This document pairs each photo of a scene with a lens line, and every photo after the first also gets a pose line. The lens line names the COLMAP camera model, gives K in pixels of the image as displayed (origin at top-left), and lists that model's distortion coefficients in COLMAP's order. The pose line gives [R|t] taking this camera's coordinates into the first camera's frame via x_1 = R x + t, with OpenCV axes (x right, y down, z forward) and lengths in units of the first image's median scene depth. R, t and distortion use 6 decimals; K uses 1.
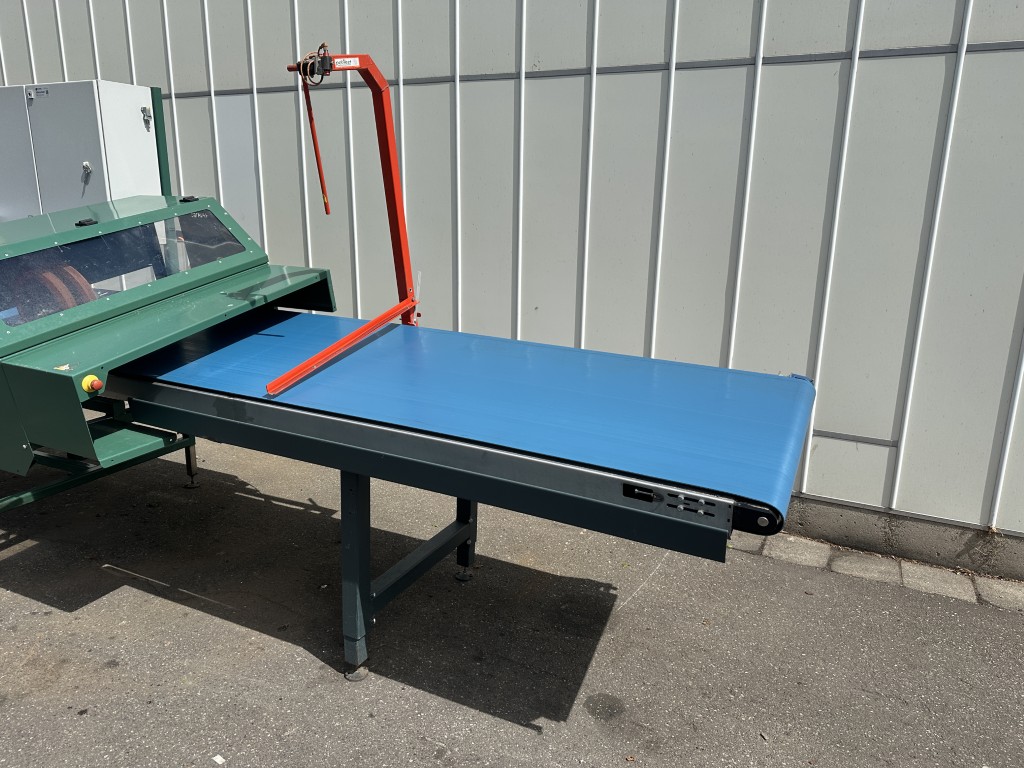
lens RADIAL K [[720.6, 0, 512.0], [0, 720.6, 384.0], [0, 0, 1]] dist [0.057967, -0.063828]
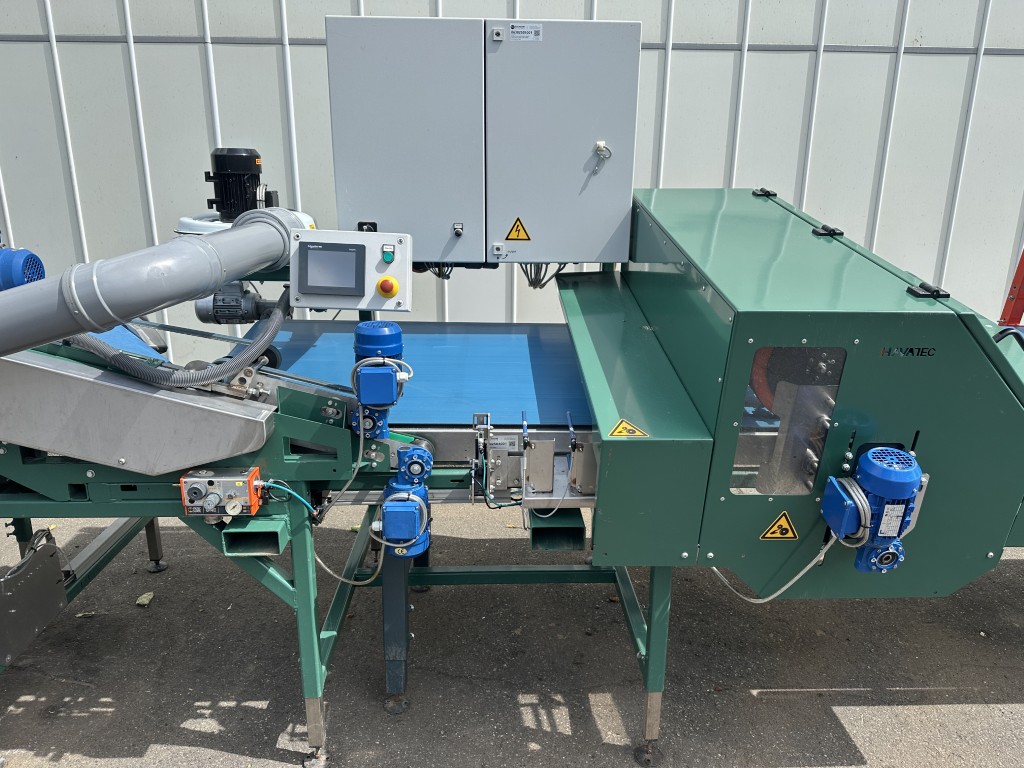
lens RADIAL K [[703.8, 0, 512.0], [0, 703.8, 384.0], [0, 0, 1]] dist [0.047342, -0.059500]
pose [[0.890005, -0.140393, 0.433799, -0.972067], [0.124811, 0.990091, 0.064360, -0.128581], [-0.438536, -0.003138, 0.898708, 0.427625]]
